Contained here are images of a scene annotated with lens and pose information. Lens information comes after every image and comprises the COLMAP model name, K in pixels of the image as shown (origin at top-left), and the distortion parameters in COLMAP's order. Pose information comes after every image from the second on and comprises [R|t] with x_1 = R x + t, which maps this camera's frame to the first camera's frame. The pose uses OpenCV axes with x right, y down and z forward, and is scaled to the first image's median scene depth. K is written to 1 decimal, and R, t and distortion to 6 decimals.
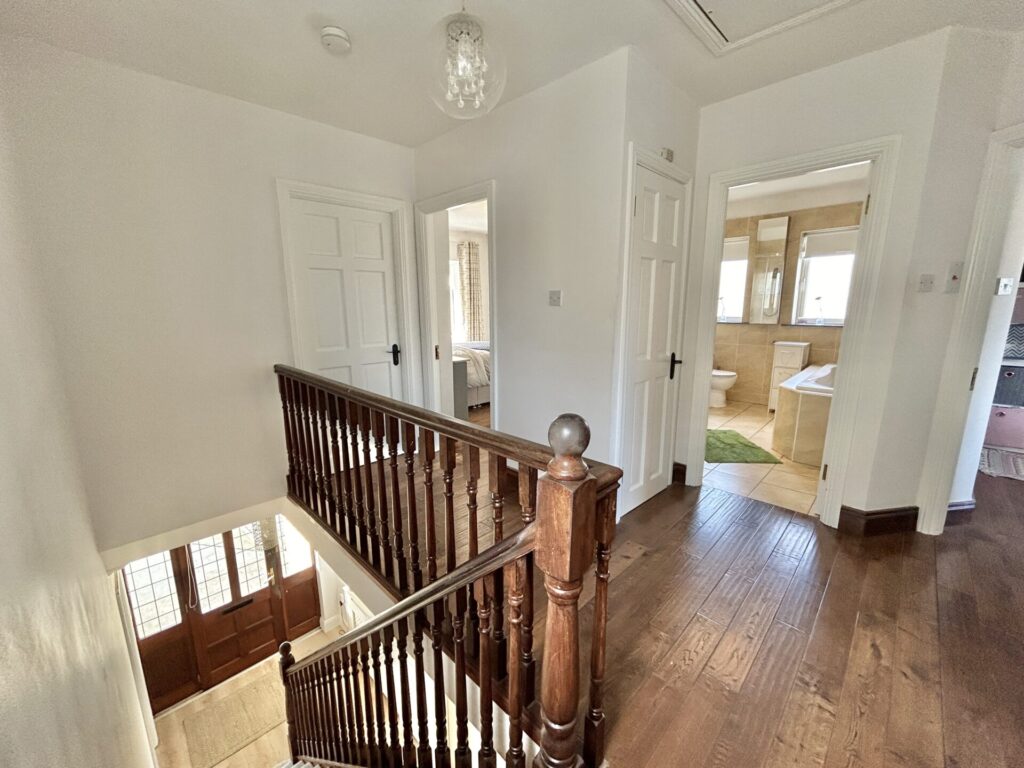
lens RADIAL K [[413.8, 0, 517.9], [0, 413.8, 381.7], [0, 0, 1]] dist [-0.001925, 0.000501]
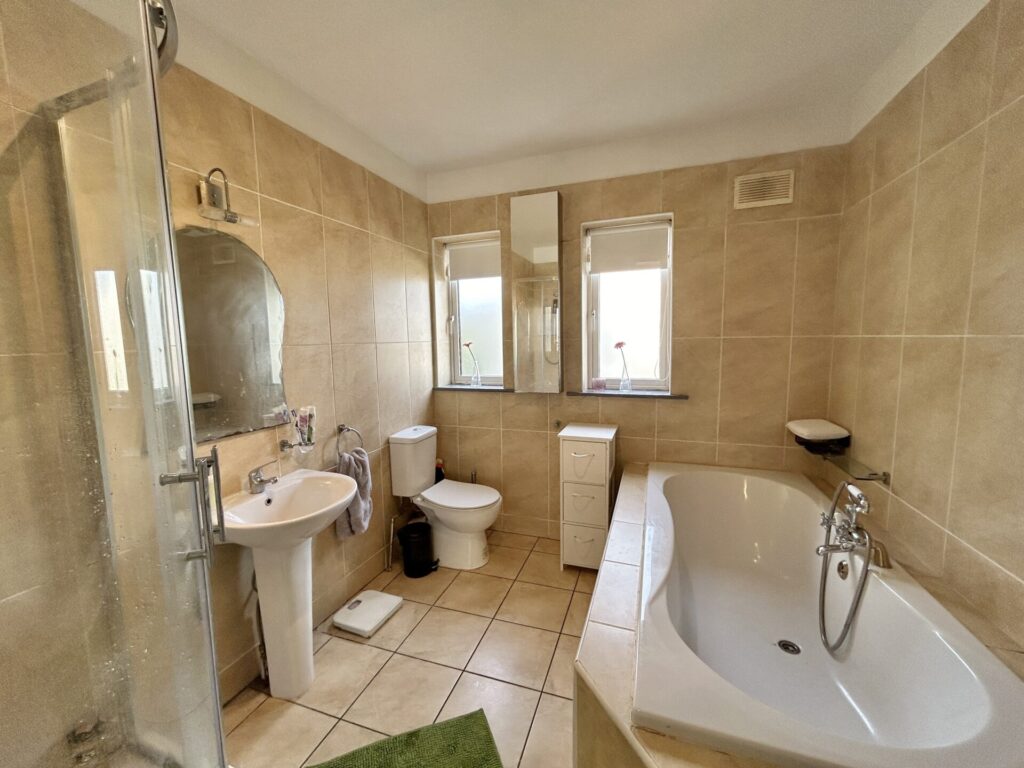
lens RADIAL K [[413.8, 0, 510.1], [0, 413.8, 382.8], [0, 0, 1]] dist [-0.001925, 0.000501]
pose [[0.911336, -0.053146, 0.408219, 0.353464], [0.088735, 0.993681, -0.068730, -0.121359], [-0.401987, 0.098859, 0.910293, 0.541915]]
